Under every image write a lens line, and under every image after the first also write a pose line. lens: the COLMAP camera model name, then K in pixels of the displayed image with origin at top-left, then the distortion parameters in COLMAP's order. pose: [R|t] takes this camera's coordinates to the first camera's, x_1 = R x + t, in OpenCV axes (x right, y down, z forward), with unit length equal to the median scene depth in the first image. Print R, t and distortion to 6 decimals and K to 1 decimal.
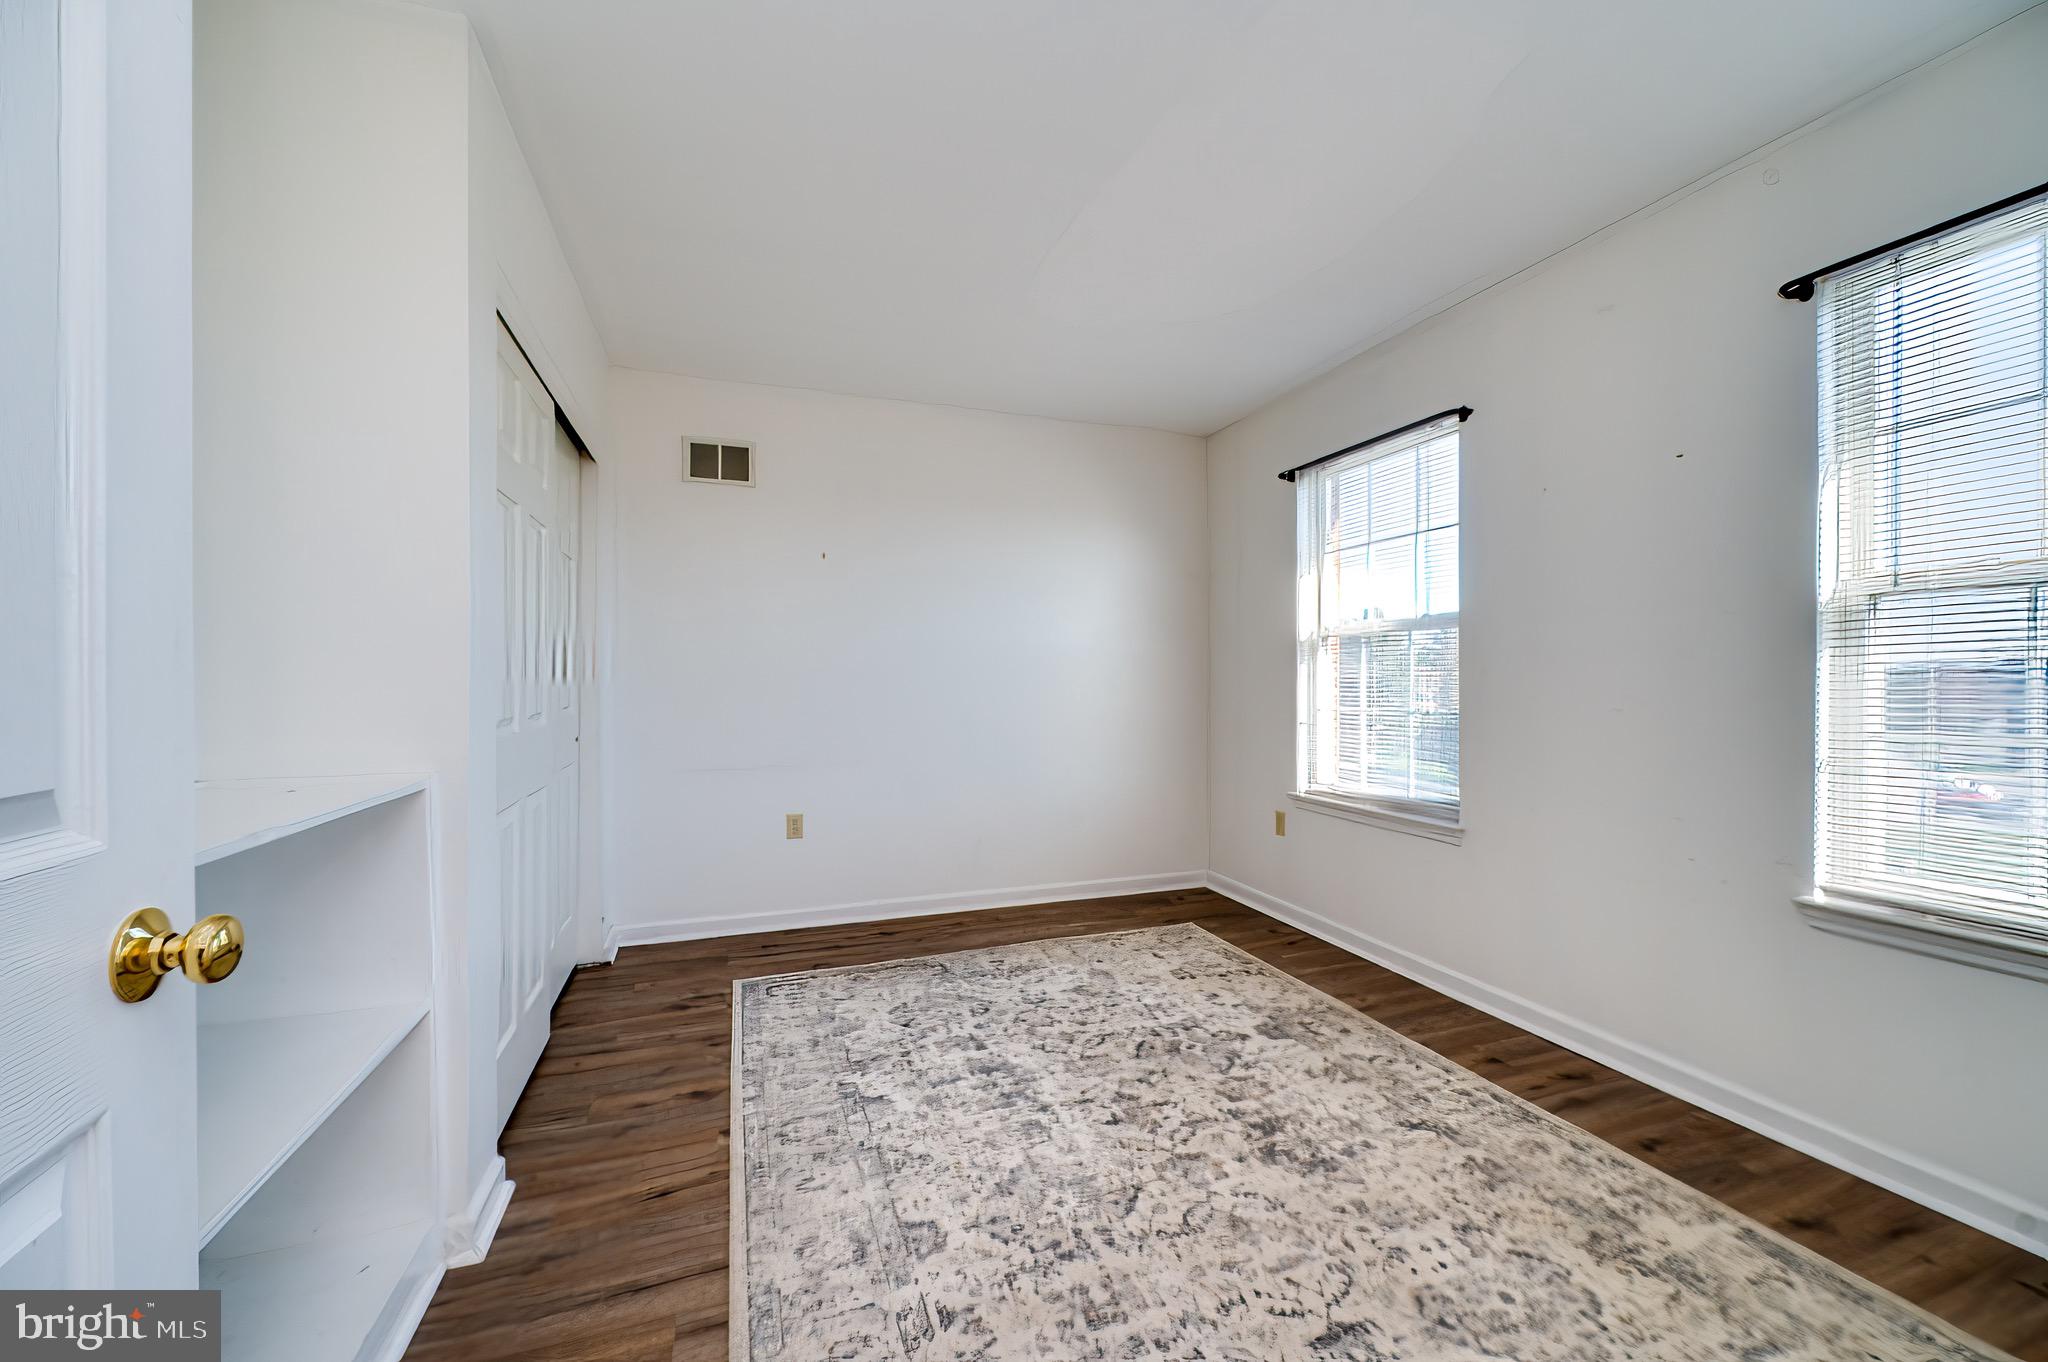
lens RADIAL K [[808.6, 0, 1067.5], [0, 808.6, 685.2], [0, 0, 1]] dist [-0.002713, -0.000039]
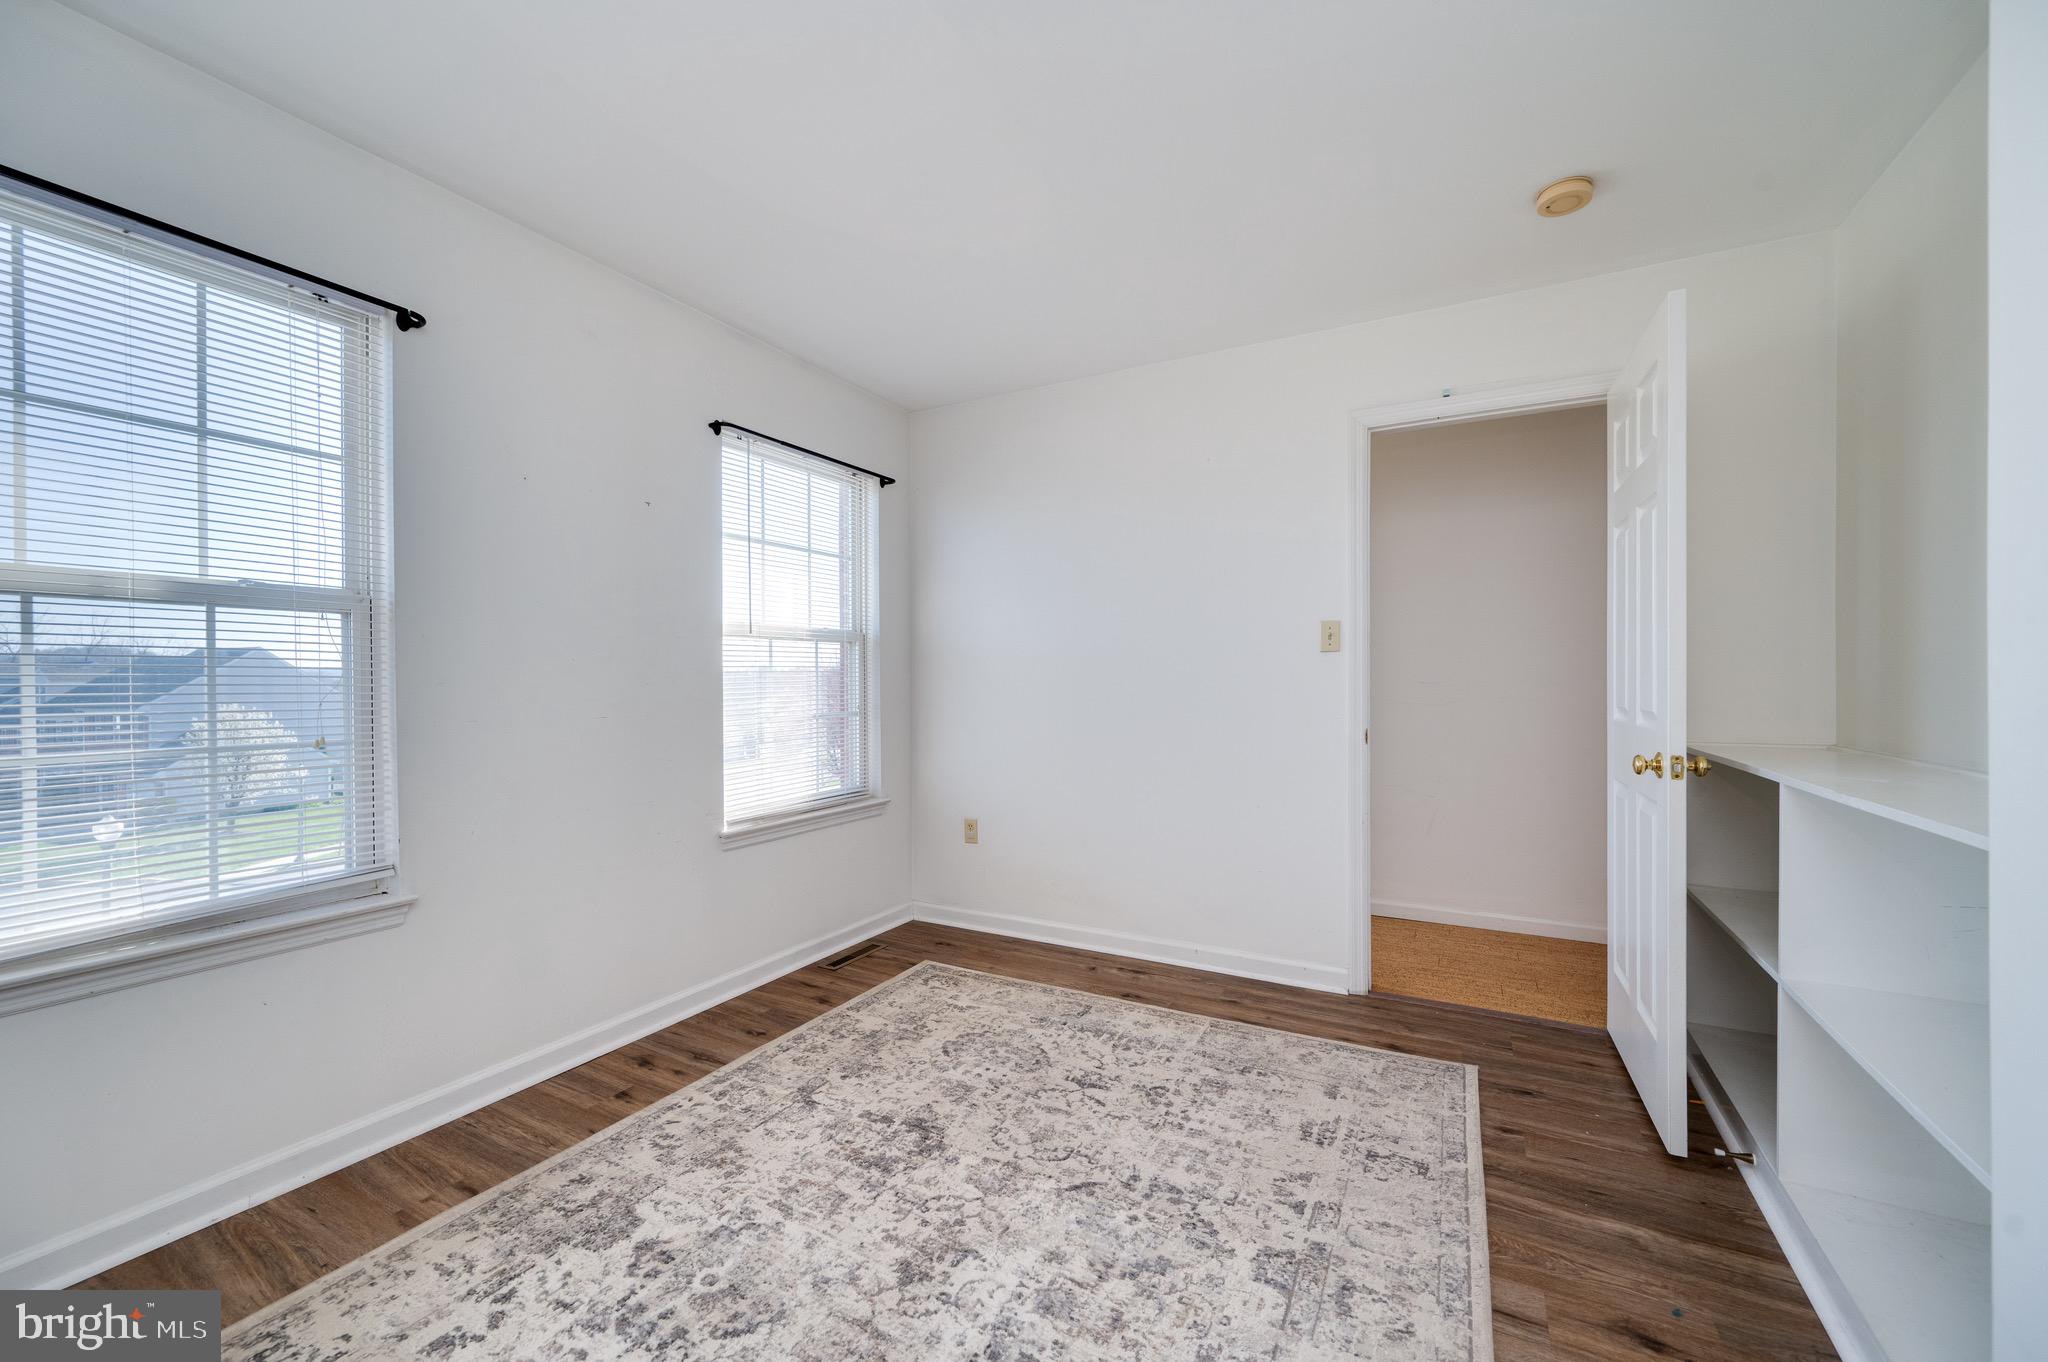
lens RADIAL K [[808.6, 0, 1012.6], [0, 808.6, 687.2], [0, 0, 1]] dist [-0.002713, -0.000039]
pose [[-0.623970, -0.000828, 0.781448, -0.601671], [0.011502, 0.999881, 0.010243, -0.017054], [-0.781364, 0.015379, -0.623886, 1.506288]]
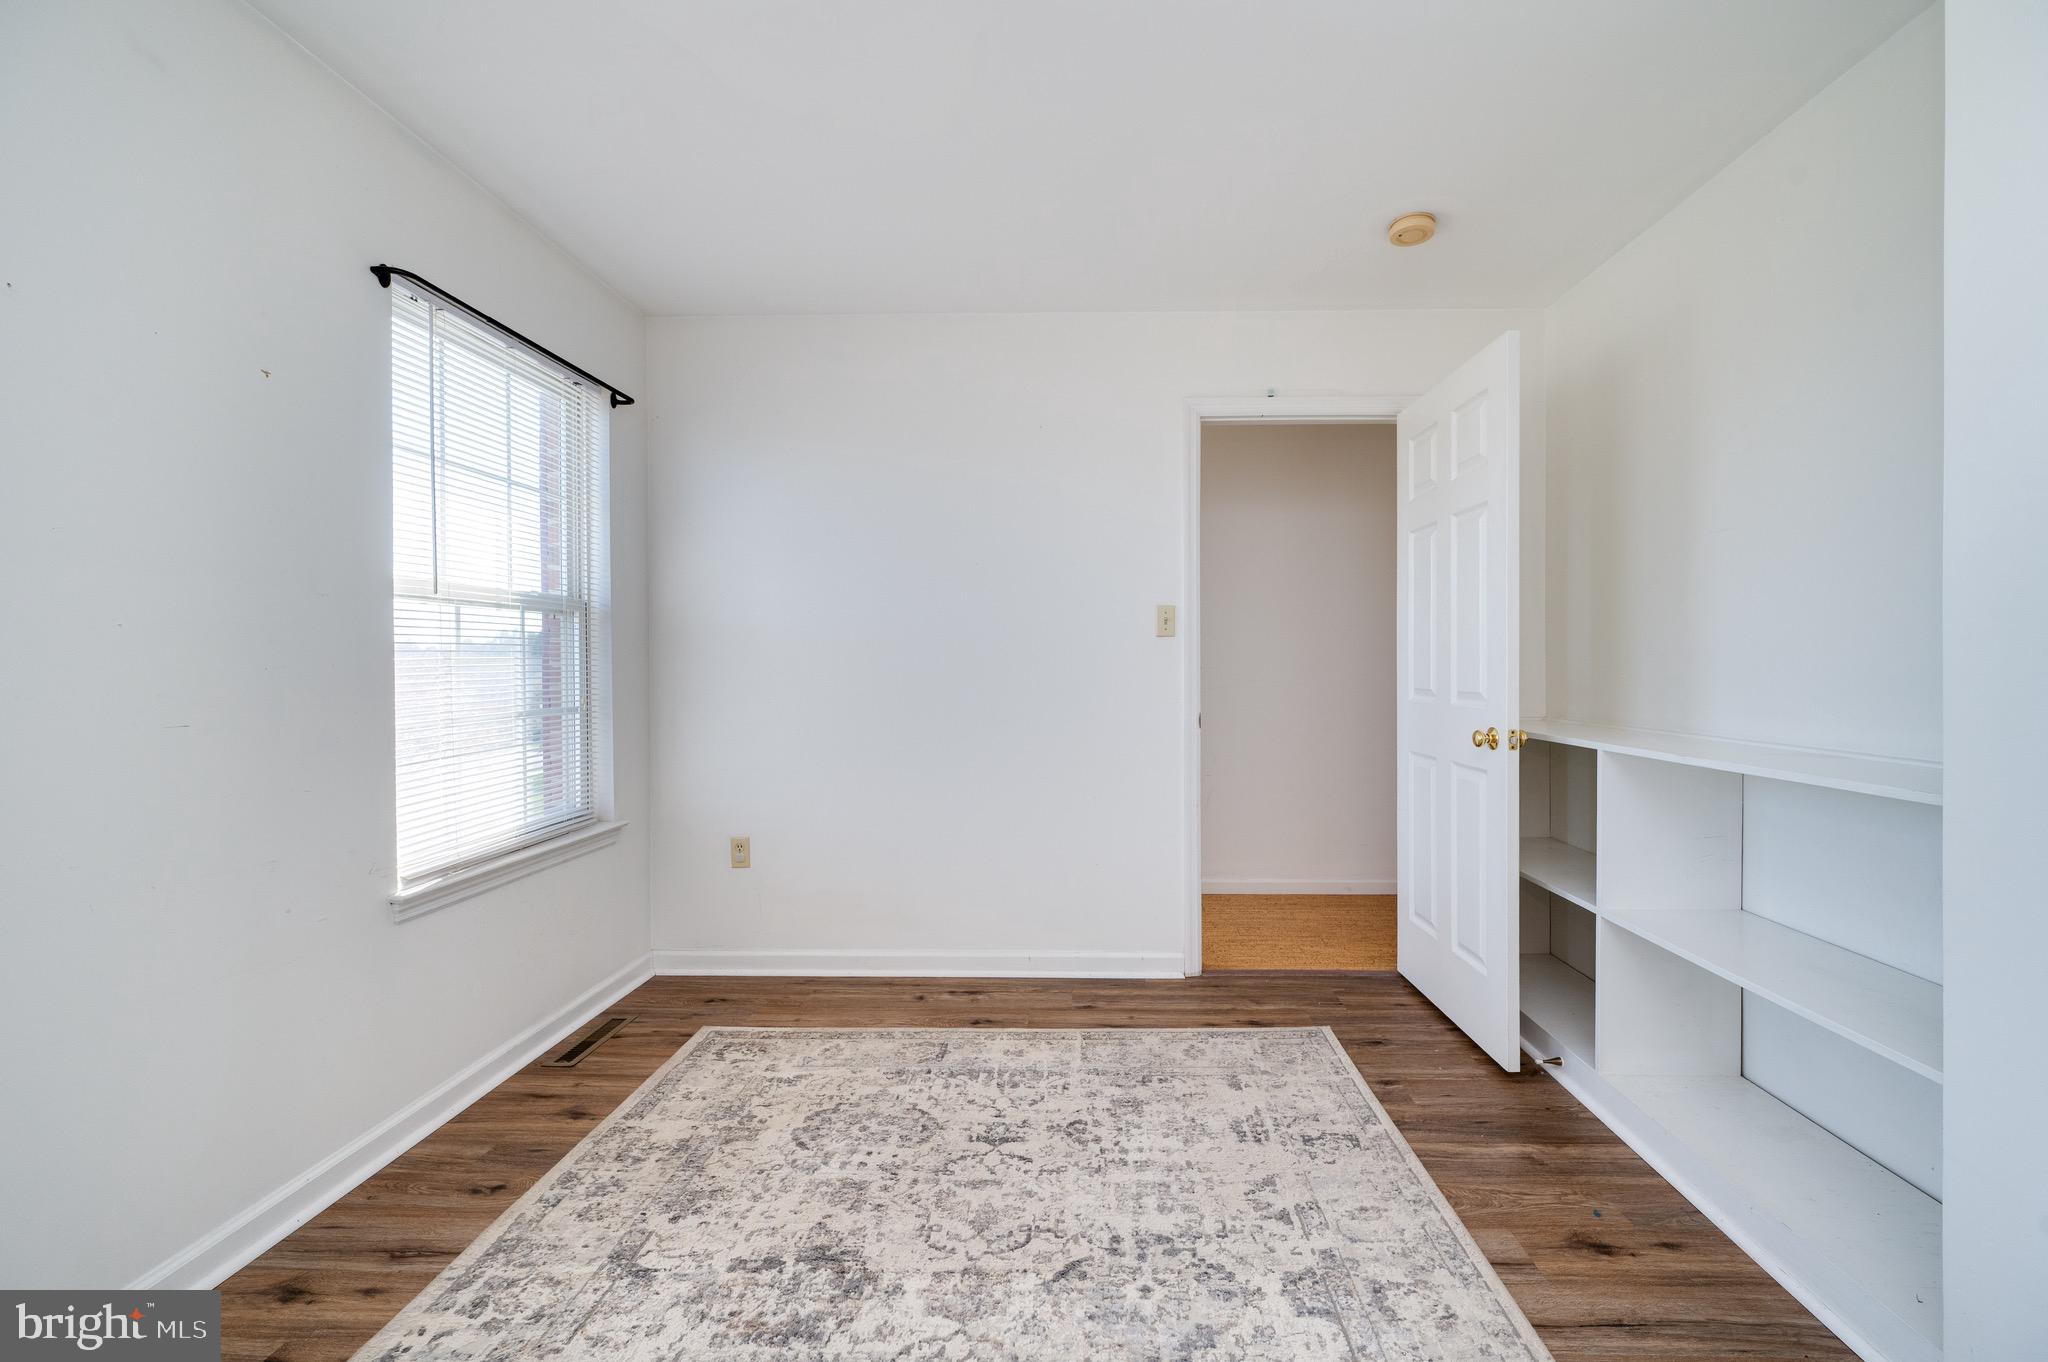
lens RADIAL K [[839.1, 0, 1074.3], [0, 839.1, 673.7], [0, 0, 1]] dist [-0.002145, -0.000372]
pose [[-0.917845, 0.000997, 0.396937, -0.254112], [0.008070, 0.999837, 0.016149, -0.018157], [-0.396856, 0.018025, -0.917704, 1.598297]]
